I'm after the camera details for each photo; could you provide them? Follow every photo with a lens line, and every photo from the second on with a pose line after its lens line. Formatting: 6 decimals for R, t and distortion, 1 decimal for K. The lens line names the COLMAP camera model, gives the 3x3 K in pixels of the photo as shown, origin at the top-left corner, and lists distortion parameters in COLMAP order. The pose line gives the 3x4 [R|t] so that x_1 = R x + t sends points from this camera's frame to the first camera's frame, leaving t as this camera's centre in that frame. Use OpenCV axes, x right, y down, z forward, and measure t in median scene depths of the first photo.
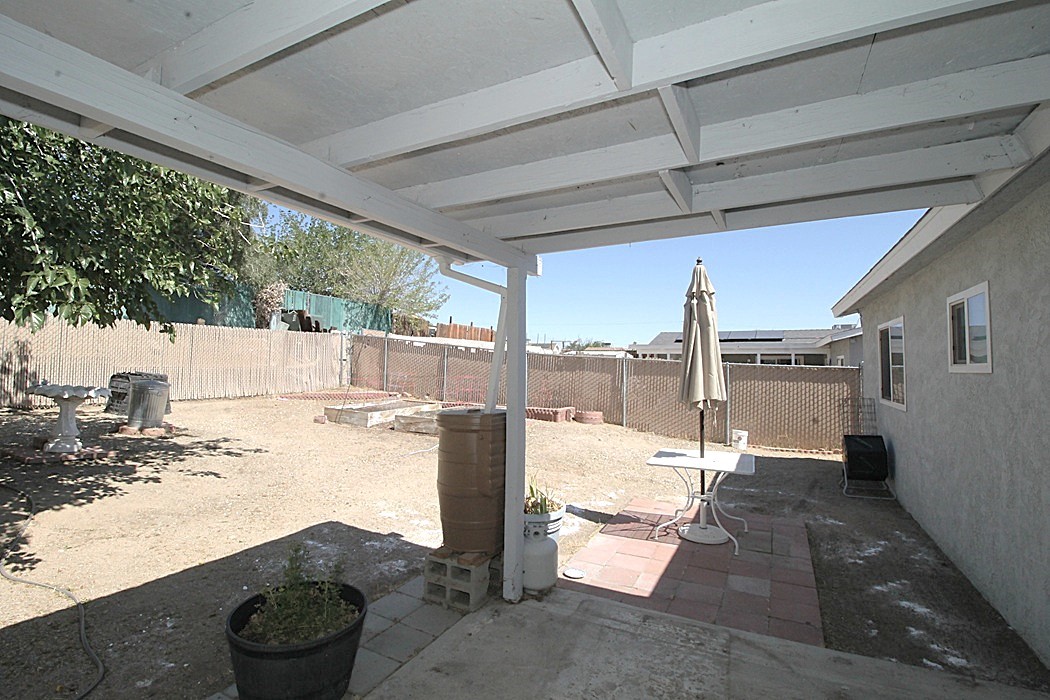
lens RADIAL K [[494.1, 0, 526.1], [0, 494.1, 339.1], [0, 0, 1]] dist [-0.001867, -0.011360]
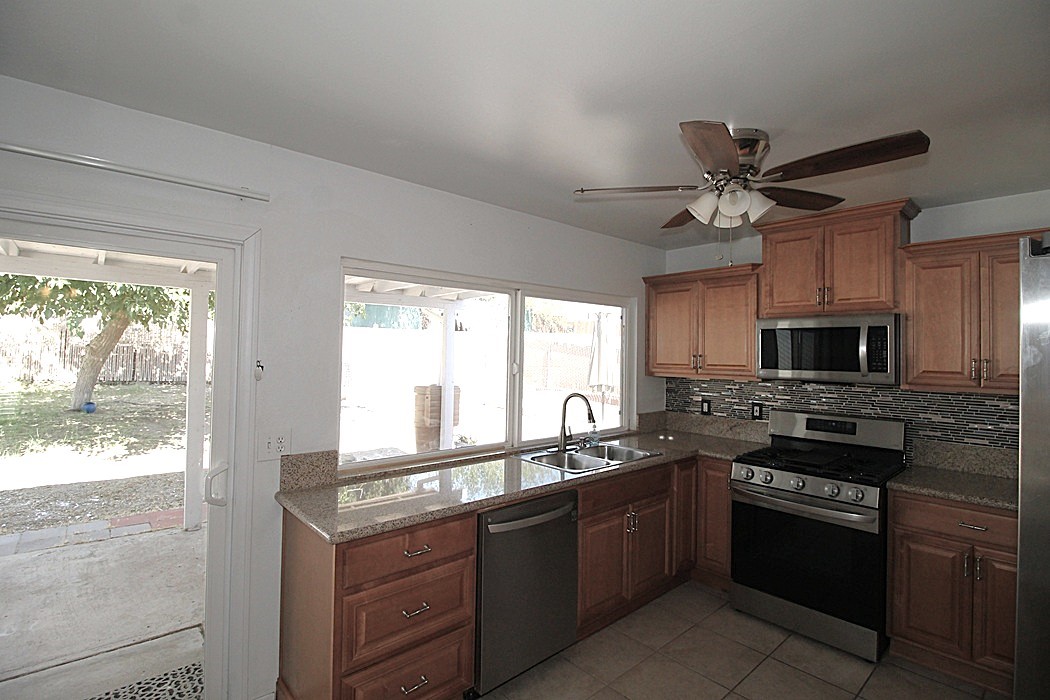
lens RADIAL K [[494.1, 0, 526.1], [0, 494.1, 339.1], [0, 0, 1]] dist [-0.001867, -0.011360]
pose [[0.932646, -0.004028, -0.360771, 0.645617], [0.012033, 0.999729, 0.019945, -0.041630], [0.360592, -0.022943, 0.932441, -0.433273]]
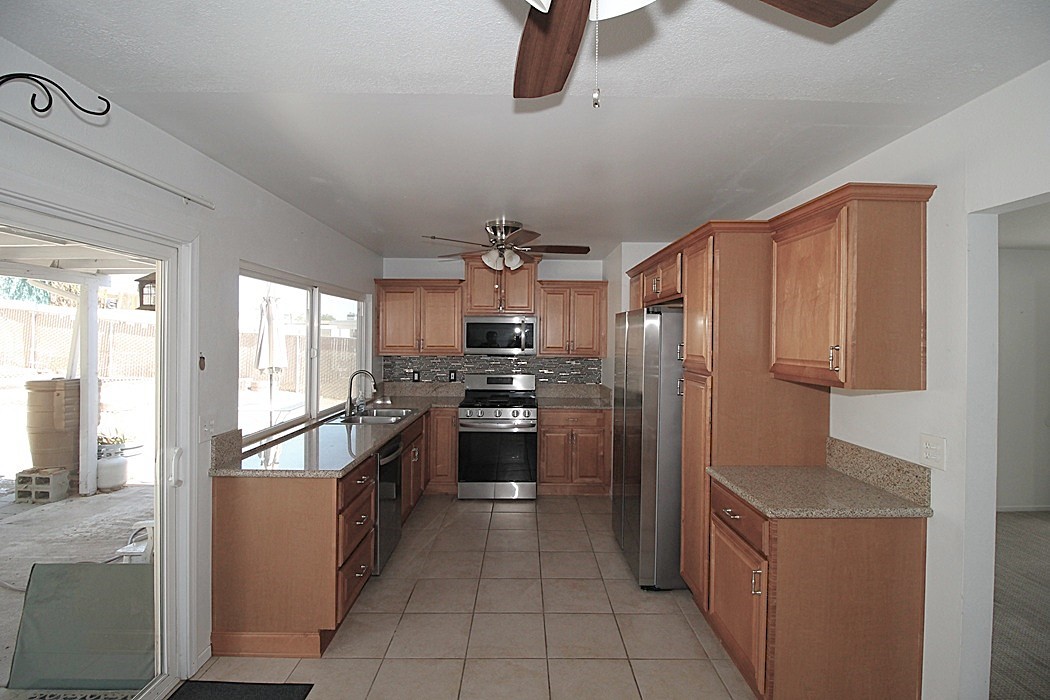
lens RADIAL K [[494.1, 0, 526.1], [0, 494.1, 339.1], [0, 0, 1]] dist [-0.001867, -0.011360]
pose [[0.885185, -0.001645, 0.465235, 0.329567], [-0.026793, 0.998154, 0.054507, -0.063381], [-0.464466, -0.060714, 0.883507, -0.678881]]
